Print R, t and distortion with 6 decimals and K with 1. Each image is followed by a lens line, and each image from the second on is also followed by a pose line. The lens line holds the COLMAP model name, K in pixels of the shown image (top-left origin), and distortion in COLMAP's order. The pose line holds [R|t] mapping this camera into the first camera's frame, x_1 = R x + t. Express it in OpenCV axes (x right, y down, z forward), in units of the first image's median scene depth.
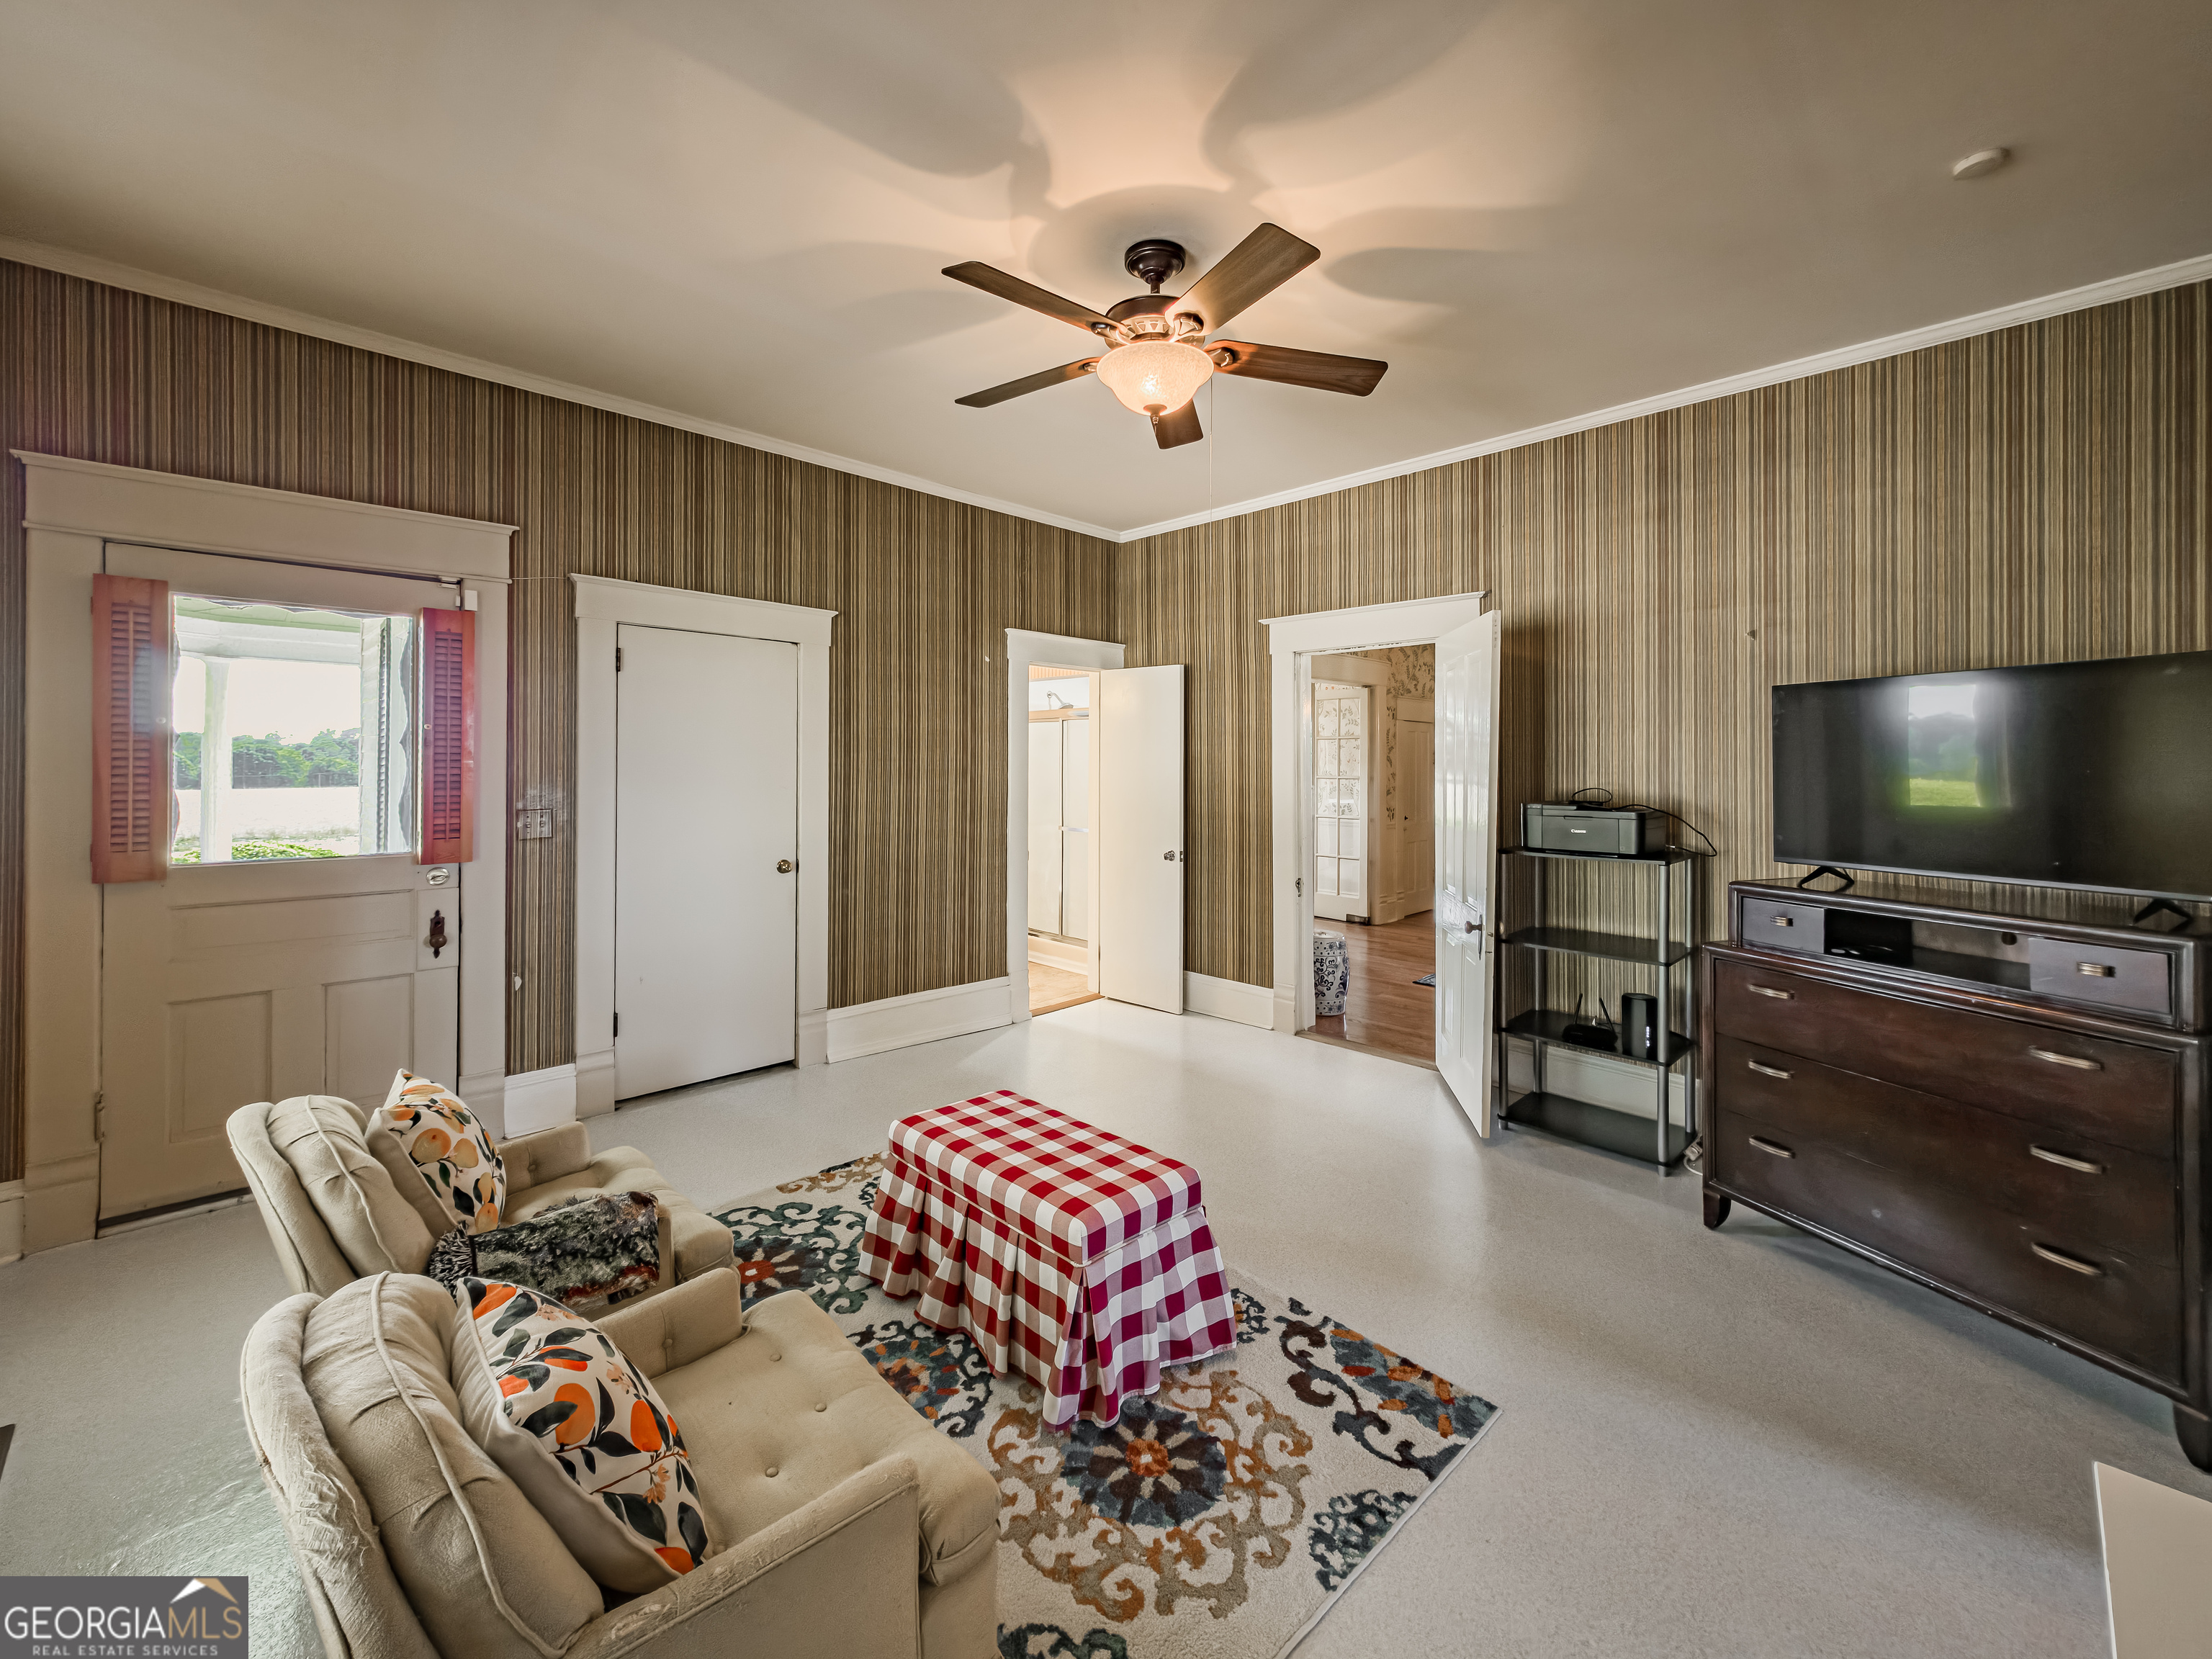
lens RADIAL K [[899.3, 0, 1122.0], [0, 899.3, 756.5], [0, 0, 1]] dist [0.005137, -0.000634]
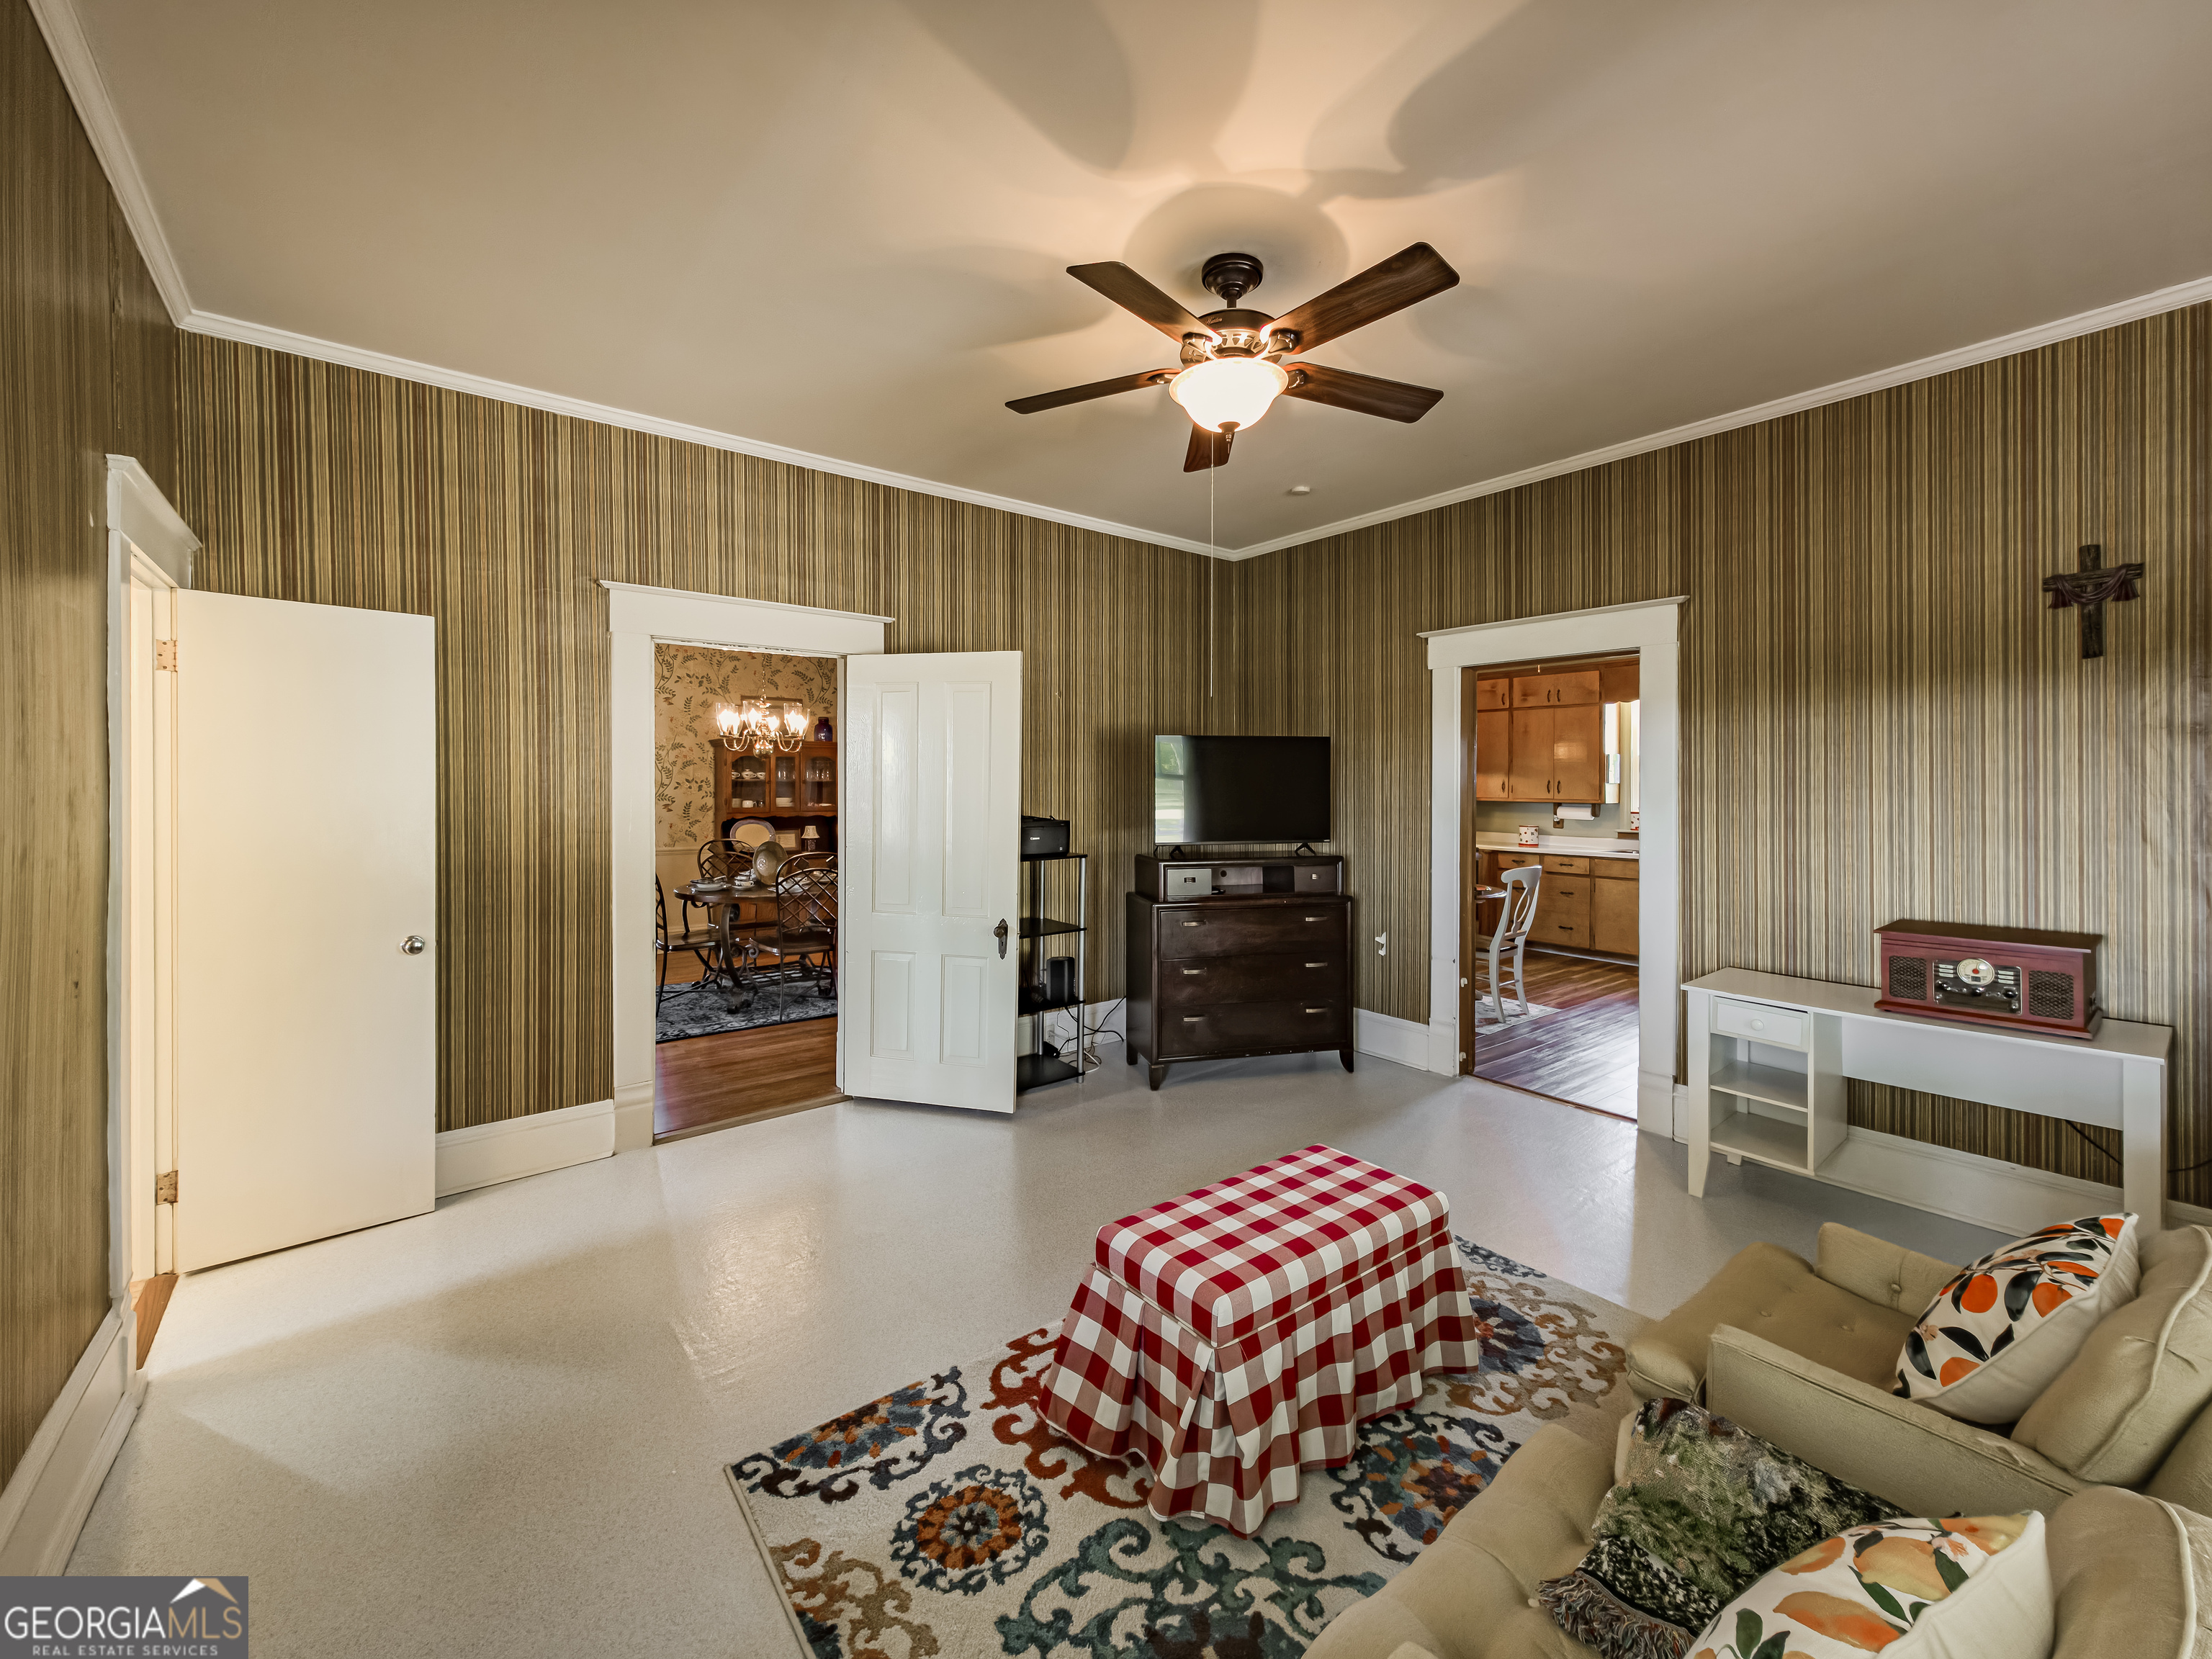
lens RADIAL K [[899.3, 0, 1104.5], [0, 899.3, 787.3], [0, 0, 1]] dist [0.005137, -0.000634]
pose [[0.119445, -0.003951, 0.992833, -0.926582], [-0.009506, 0.999942, 0.005123, 0.005316], [-0.992795, -0.010050, 0.119401, 0.979379]]
